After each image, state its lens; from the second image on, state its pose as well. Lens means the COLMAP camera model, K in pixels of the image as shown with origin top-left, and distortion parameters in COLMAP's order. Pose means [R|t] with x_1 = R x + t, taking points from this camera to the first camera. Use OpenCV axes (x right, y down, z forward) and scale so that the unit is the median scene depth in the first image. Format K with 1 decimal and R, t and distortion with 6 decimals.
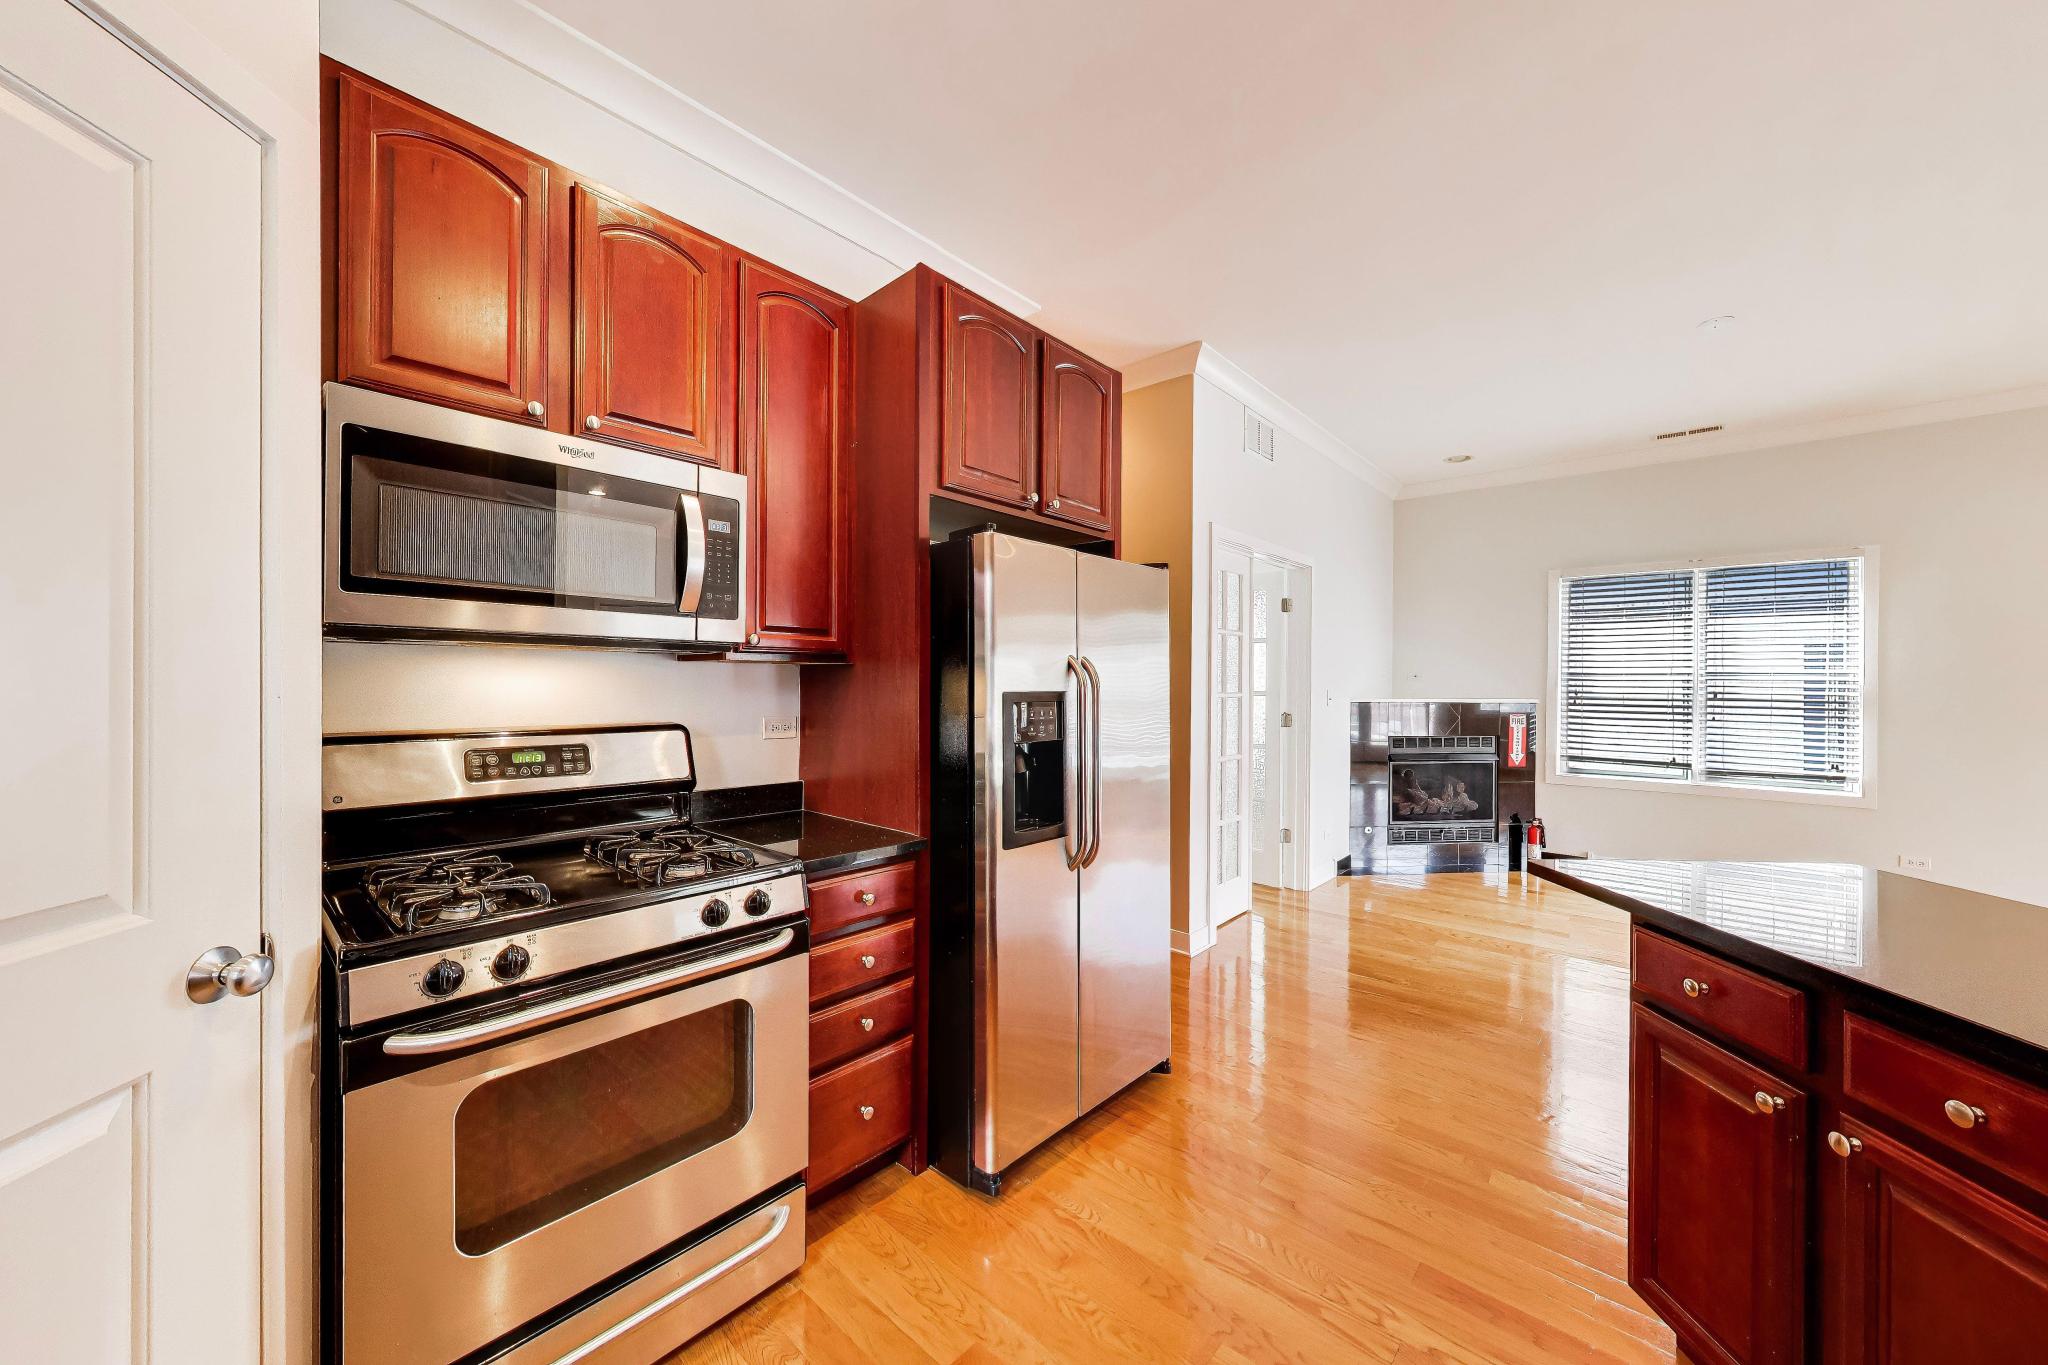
lens RADIAL K [[740.1, 0, 1021.6], [0, 740.1, 681.8], [0, 0, 1]] dist [-0.000077, -0.000071]
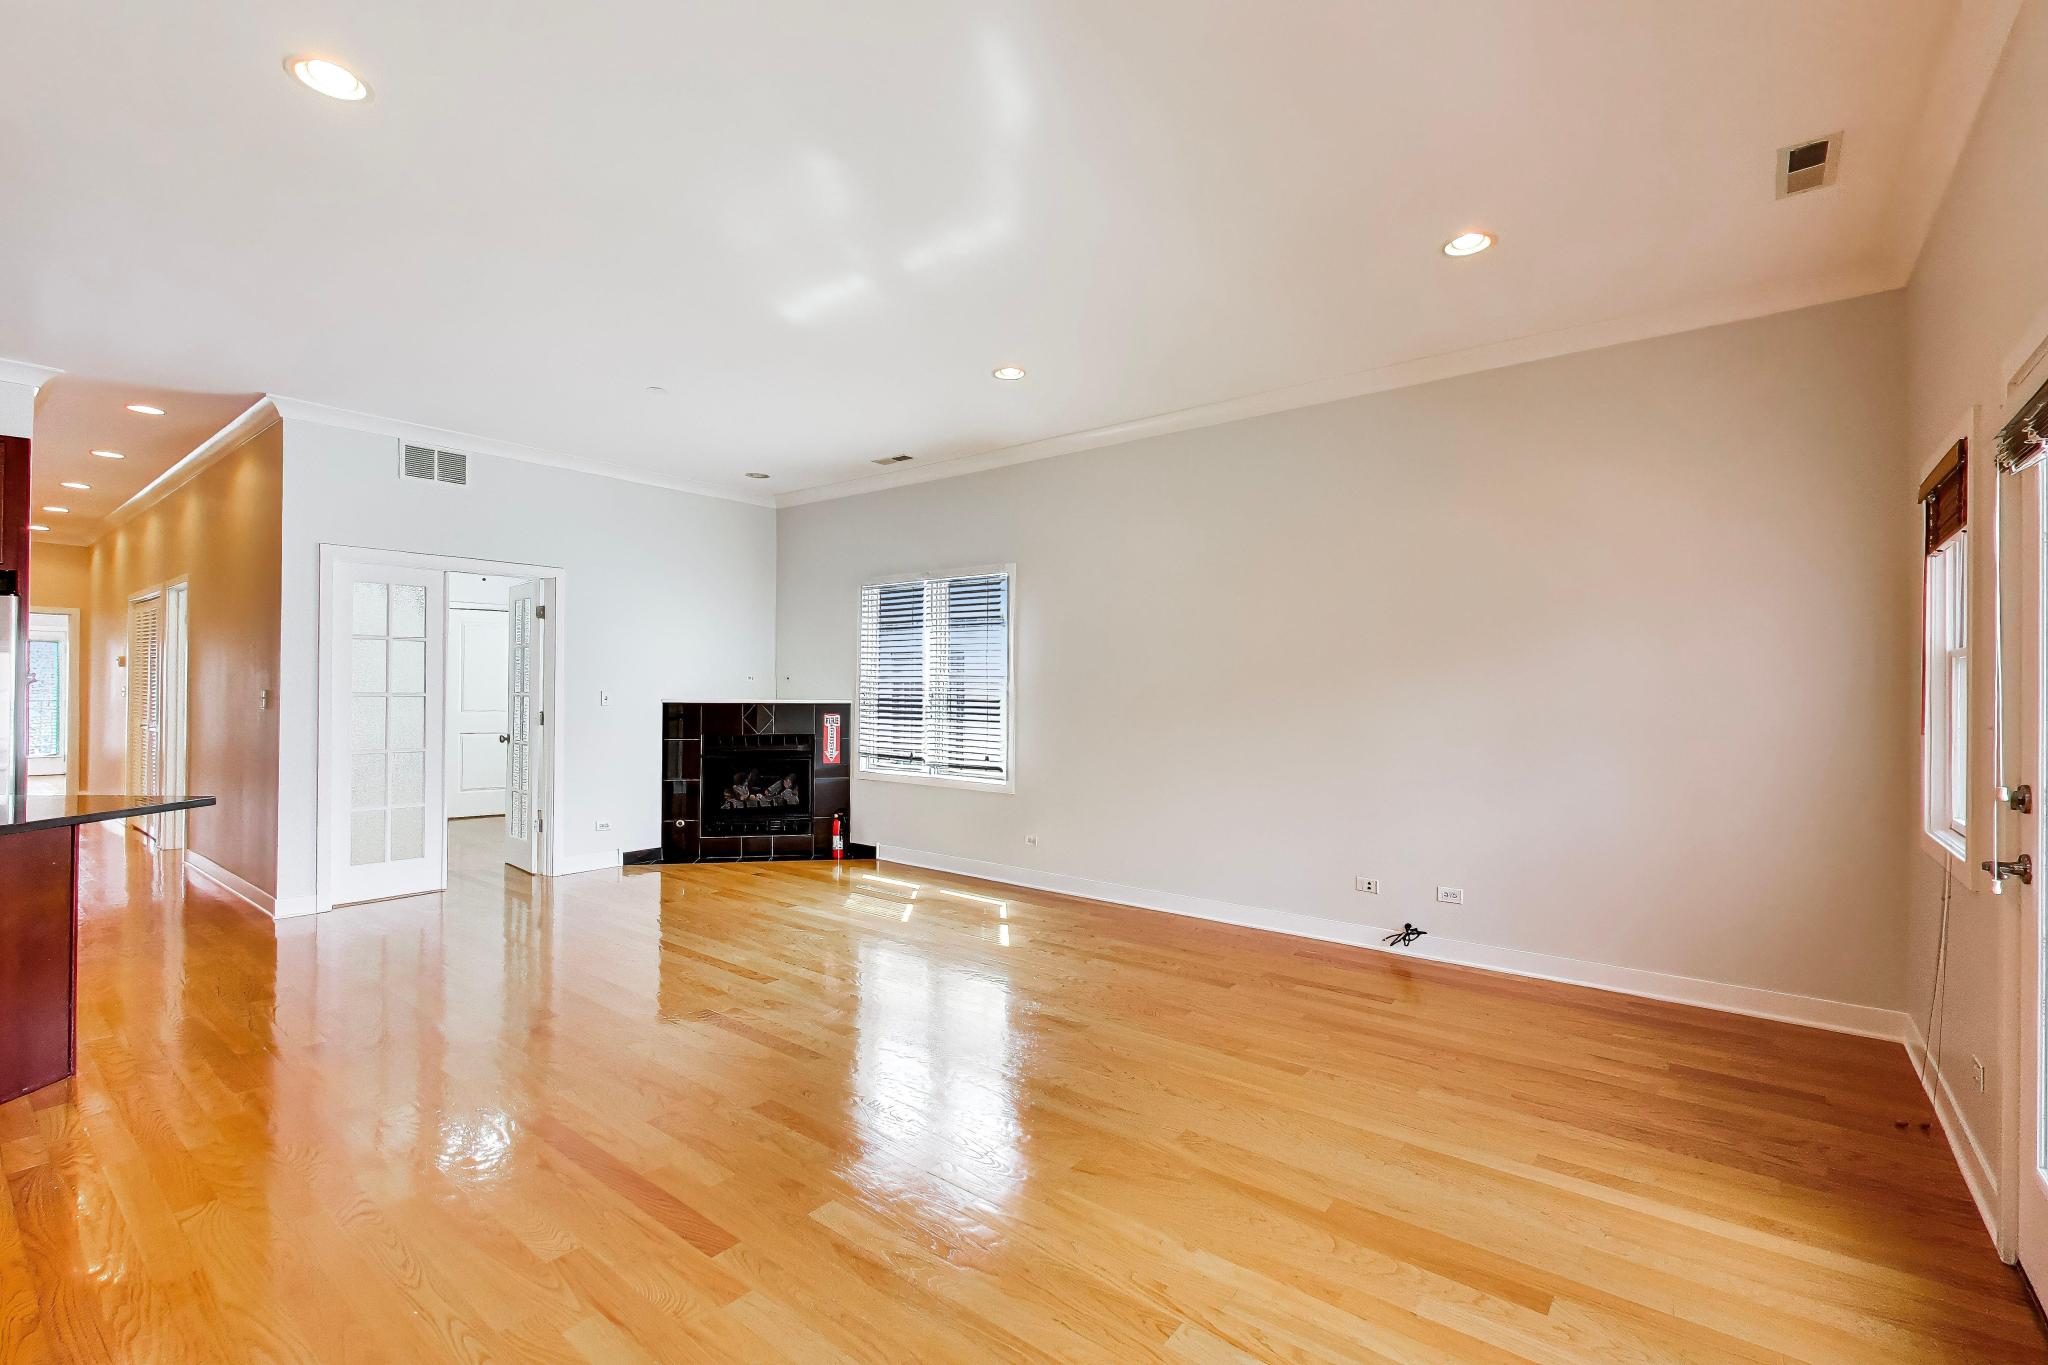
lens RADIAL K [[915.1, 0, 1024.0], [0, 915.1, 682.5], [0, 0, 1]] dist [0.001333, 0.000244]
pose [[0.998726, -0.000471, 0.050454, 0.995536], [0.000693, 0.999990, -0.004371, 0.004620], [-0.050451, 0.004400, 0.998717, -0.381764]]
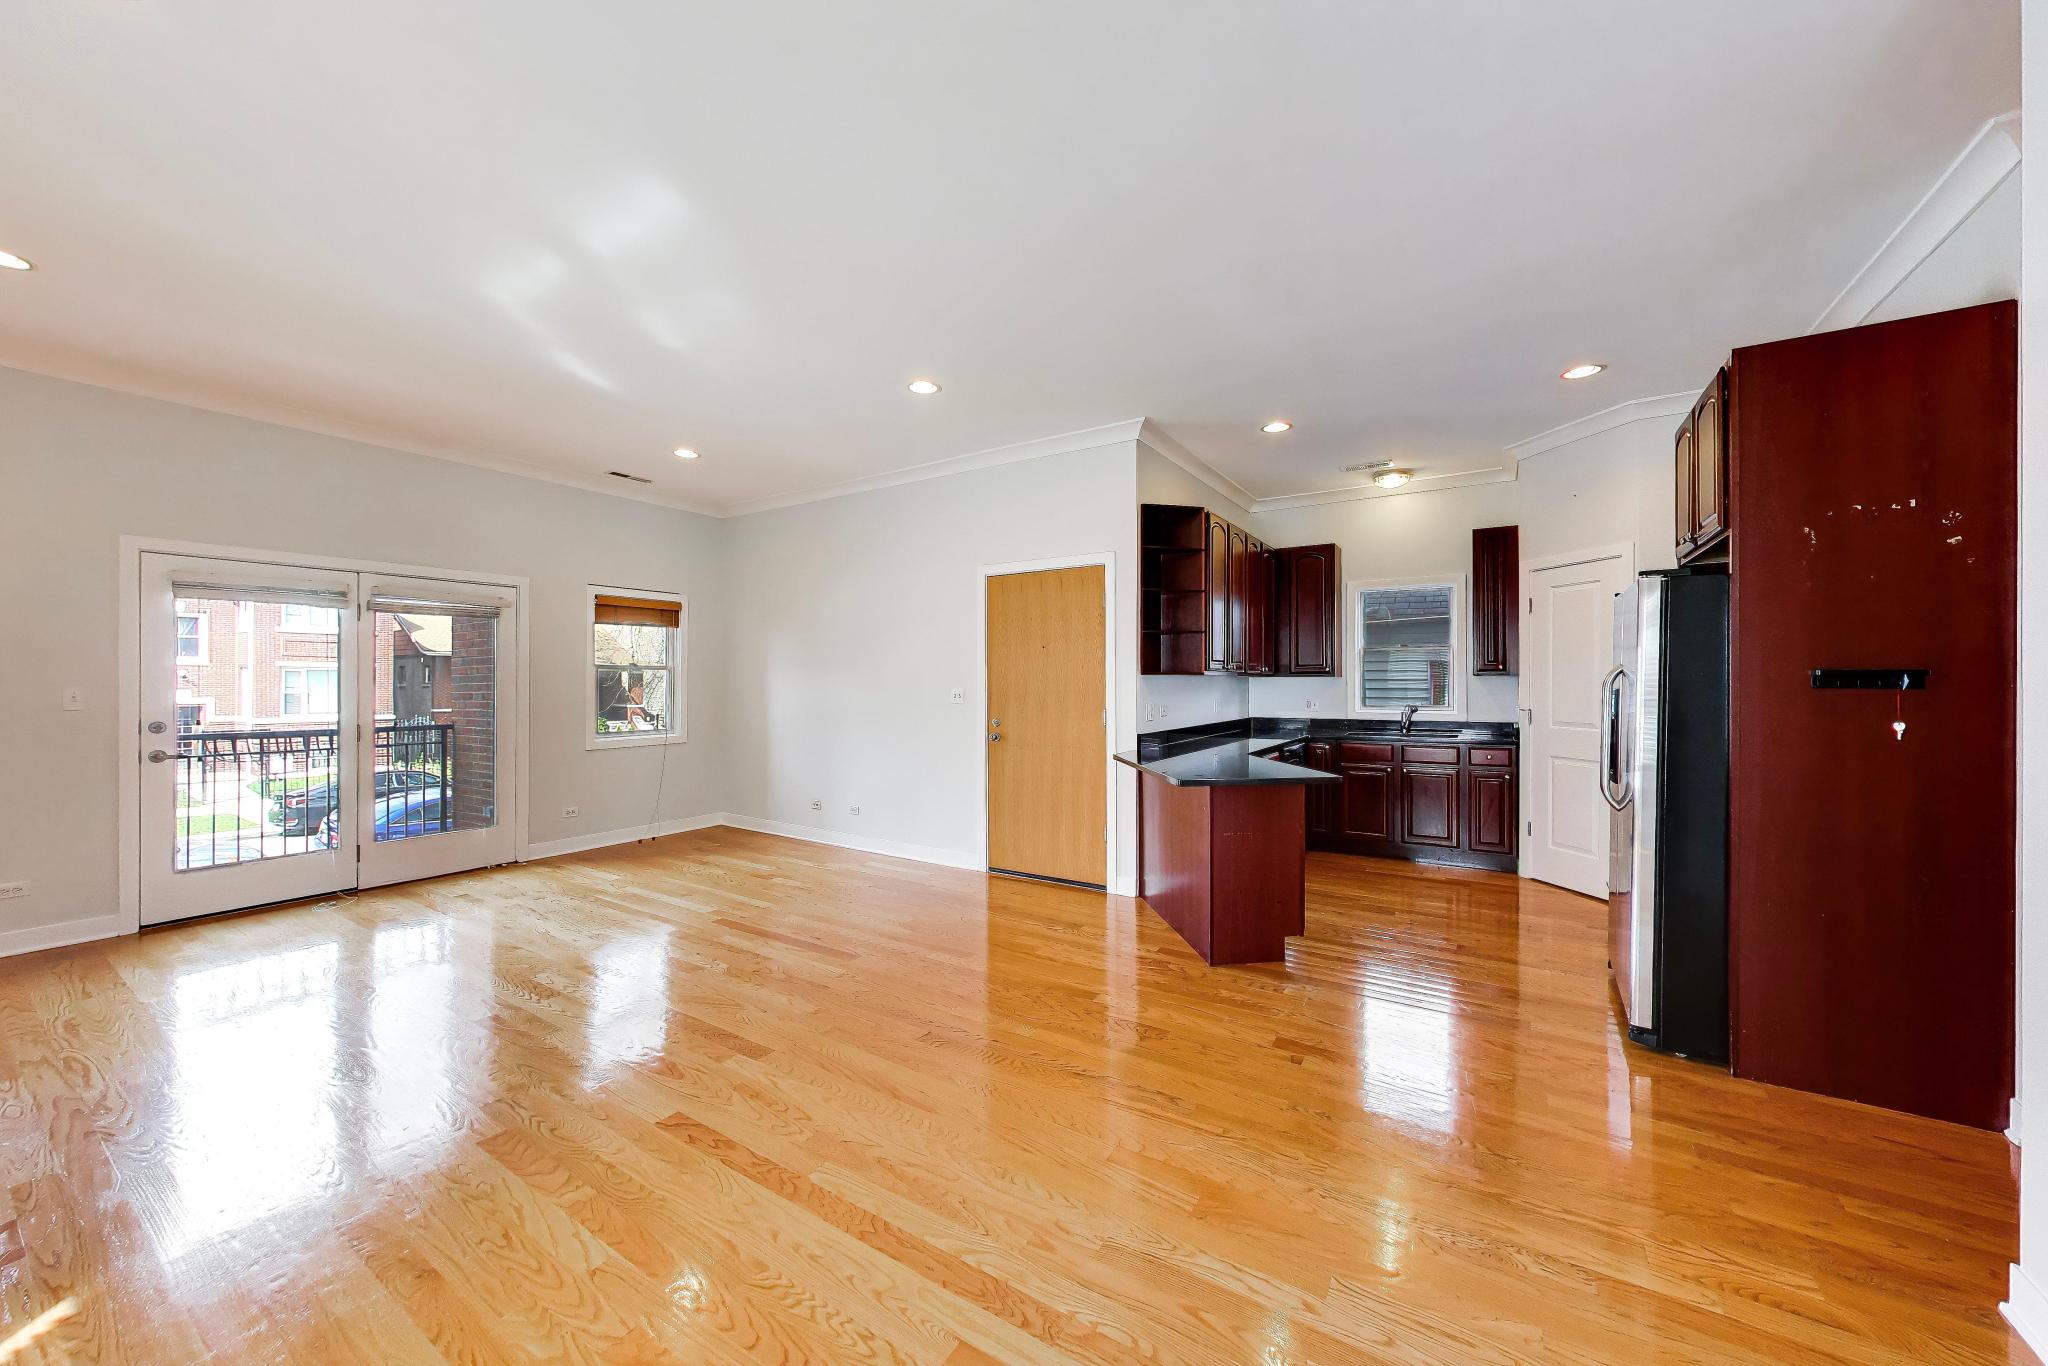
lens RADIAL K [[740.1, 0, 1021.6], [0, 740.1, 682.3], [0, 0, 1]] dist [-0.000077, -0.000071]
pose [[-0.988378, -0.004827, -0.151942, 0.649539], [-0.004766, 0.999988, -0.000766, 0.001992], [0.151944, -0.000033, -0.988389, 0.999133]]
